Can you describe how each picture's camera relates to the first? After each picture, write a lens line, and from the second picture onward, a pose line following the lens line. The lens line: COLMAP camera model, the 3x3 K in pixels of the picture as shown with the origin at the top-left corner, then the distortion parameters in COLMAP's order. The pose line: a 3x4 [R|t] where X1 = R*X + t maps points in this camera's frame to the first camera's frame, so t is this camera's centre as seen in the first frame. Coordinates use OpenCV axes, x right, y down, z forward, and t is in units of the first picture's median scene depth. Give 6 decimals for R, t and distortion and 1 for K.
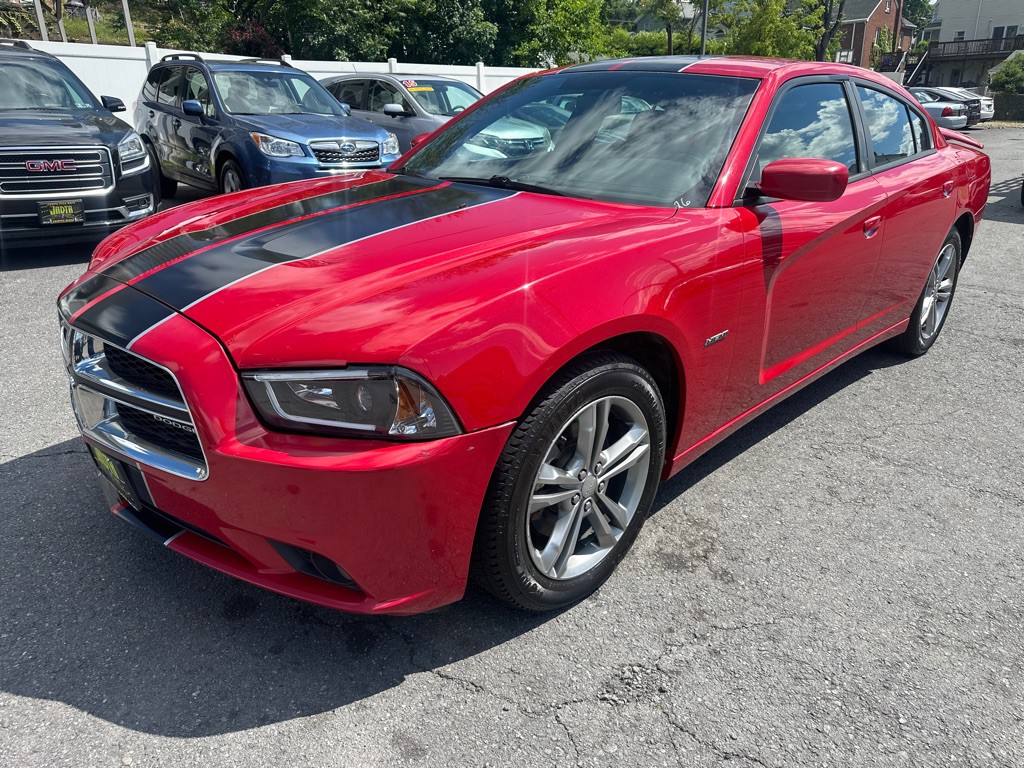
lens RADIAL K [[734.3, 0, 513.7], [0, 734.3, 385.3], [0, 0, 1]] dist [0.010231, -0.011947]
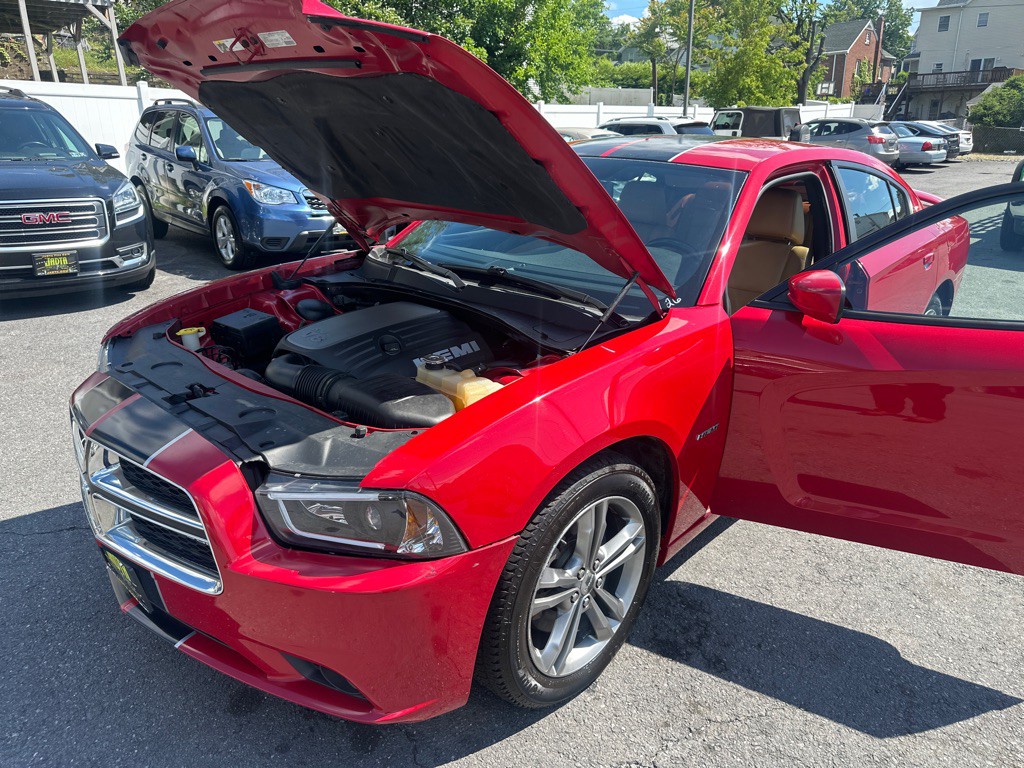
lens RADIAL K [[737.6, 0, 508.4], [0, 737.6, 388.8], [0, 0, 1]] dist [0.003458, -0.005927]
pose [[0.999927, 0.000109, 0.012084, -0.018540], [0.000213, 0.999646, -0.026618, -0.099230], [-0.012083, 0.026619, 0.999573, -0.038068]]
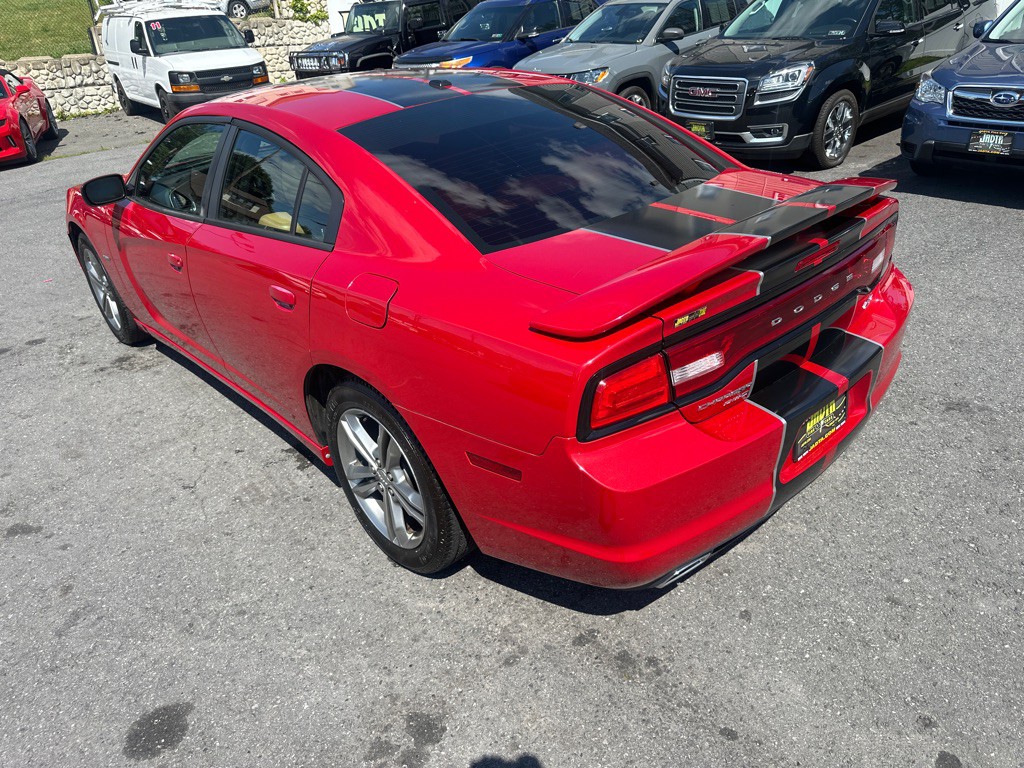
lens RADIAL K [[736.2, 0, 508.5], [0, 736.2, 388.5], [0, 0, 1]] dist [0.024207, -0.033653]
pose [[-0.072732, 0.461436, -0.884187, 2.018662], [-0.294427, 0.837091, 0.461076, -0.954081], [0.952902, 0.293864, 0.074976, 1.944284]]
